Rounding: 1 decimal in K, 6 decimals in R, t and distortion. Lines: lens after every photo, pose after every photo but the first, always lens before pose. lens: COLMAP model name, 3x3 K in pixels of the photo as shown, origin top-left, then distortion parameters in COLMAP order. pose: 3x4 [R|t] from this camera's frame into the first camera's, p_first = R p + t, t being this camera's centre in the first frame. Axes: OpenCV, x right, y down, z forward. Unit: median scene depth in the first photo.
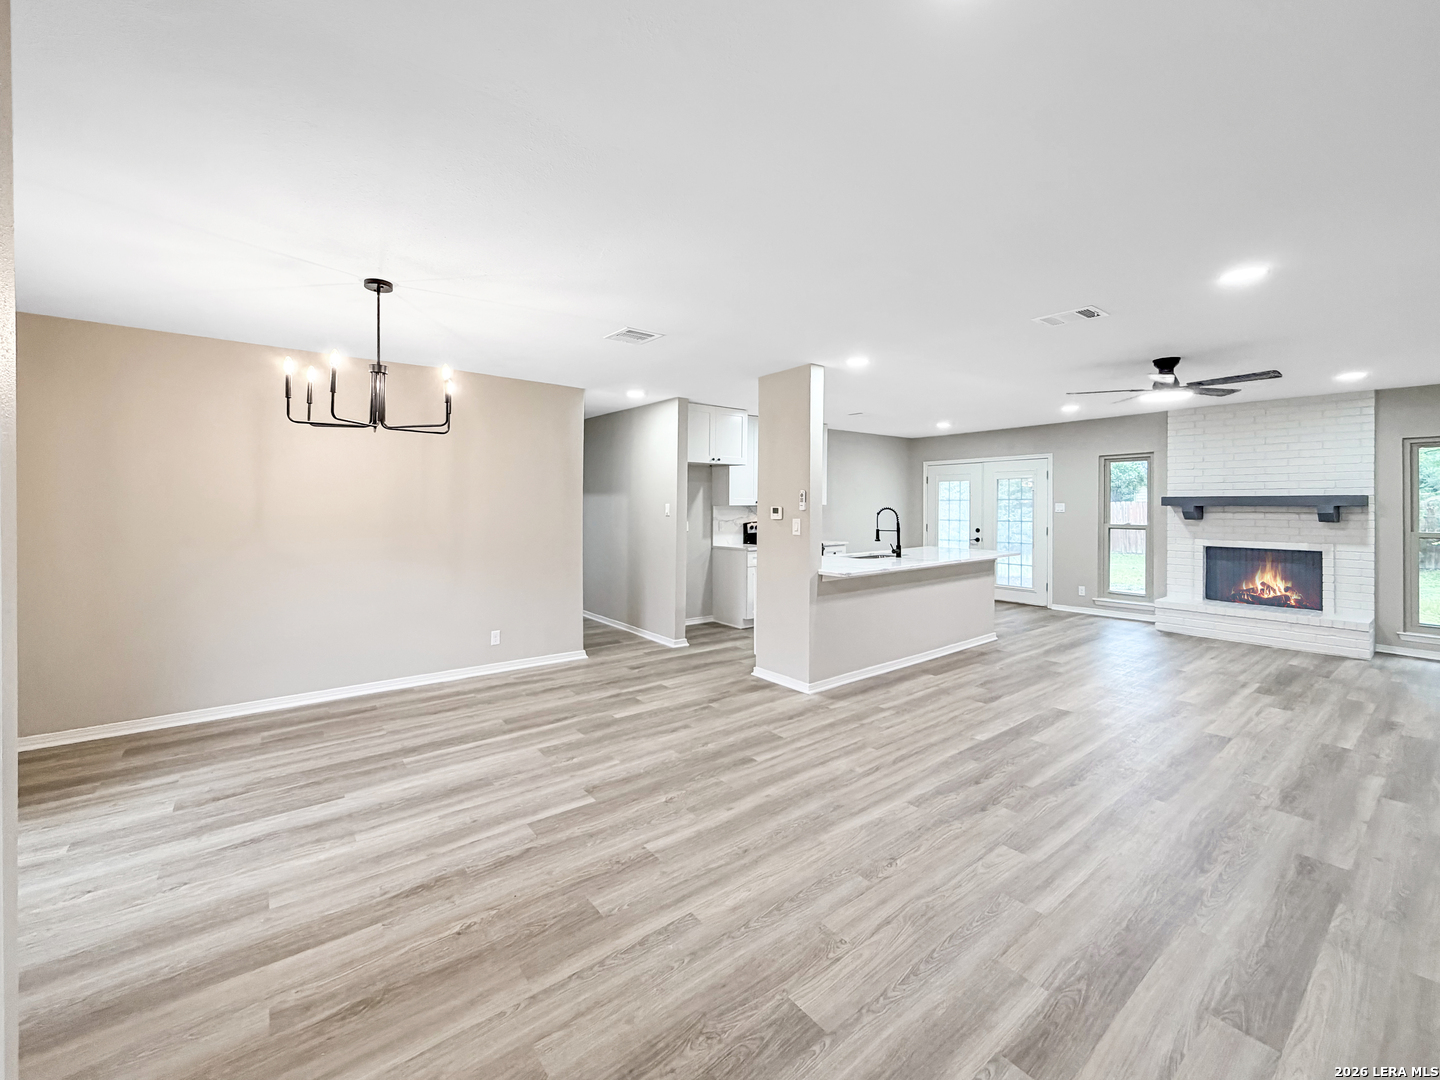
lens RADIAL K [[596.4, 0, 701.9], [0, 596.4, 499.2], [0, 0, 1]] dist [-0.002123, -0.000281]
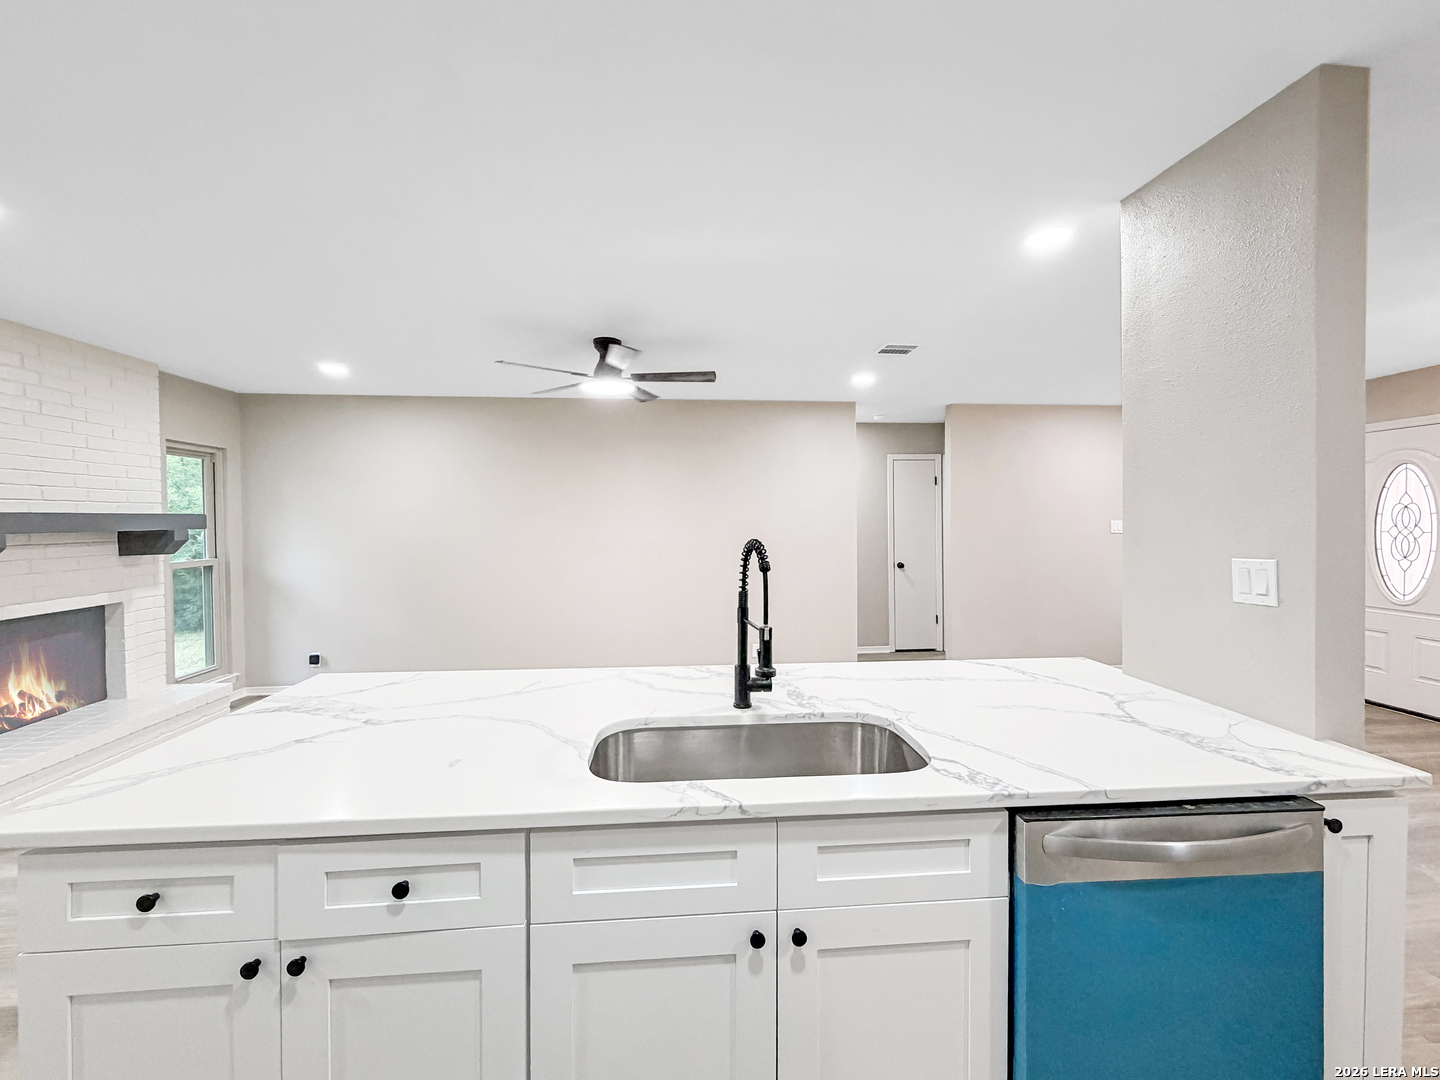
lens RADIAL K [[596.8, 0, 718.0], [0, 596.8, 535.6], [0, 0, 1]] dist [-0.001578, -0.000148]
pose [[-0.845603, -0.007397, 0.533762, 0.178562], [0.005269, 0.999740, 0.022202, 0.006214], [-0.533787, 0.021587, -0.845343, 1.224409]]
